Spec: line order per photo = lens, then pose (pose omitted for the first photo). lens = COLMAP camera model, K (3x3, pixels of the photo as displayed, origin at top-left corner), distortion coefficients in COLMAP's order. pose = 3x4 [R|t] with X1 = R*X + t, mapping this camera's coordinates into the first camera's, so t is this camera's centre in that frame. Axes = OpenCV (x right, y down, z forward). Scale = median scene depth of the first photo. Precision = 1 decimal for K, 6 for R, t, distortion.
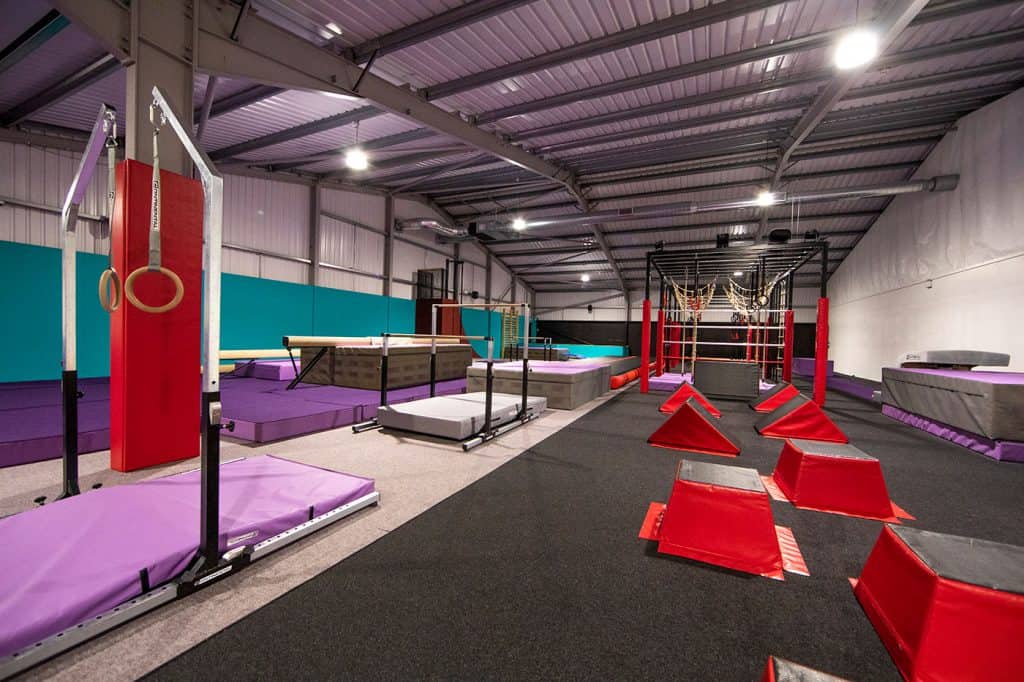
lens RADIAL K [[404.9, 0, 515.4], [0, 404.9, 348.9], [0, 0, 1]] dist [-0.000139, 0.000291]
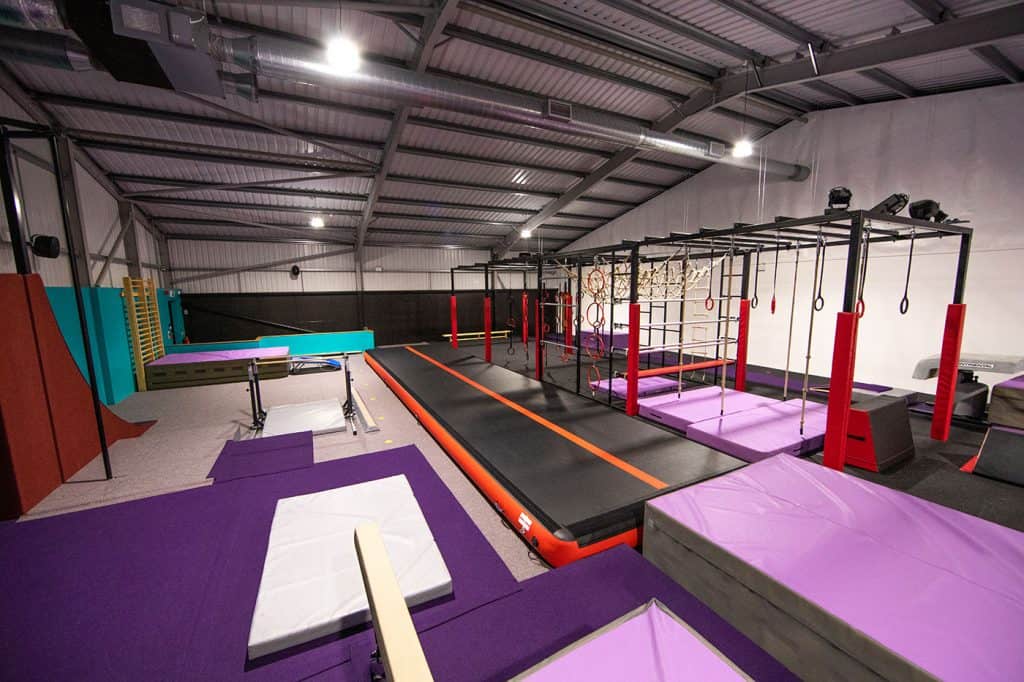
lens RADIAL K [[404.9, 0, 511.7], [0, 404.9, 344.3], [0, 0, 1]] dist [-0.000139, 0.000291]
pose [[0.603034, -0.148676, 0.783738, -0.111356], [0.051598, 0.987691, 0.147665, -0.065814], [-0.796045, -0.048608, 0.603282, 0.374876]]
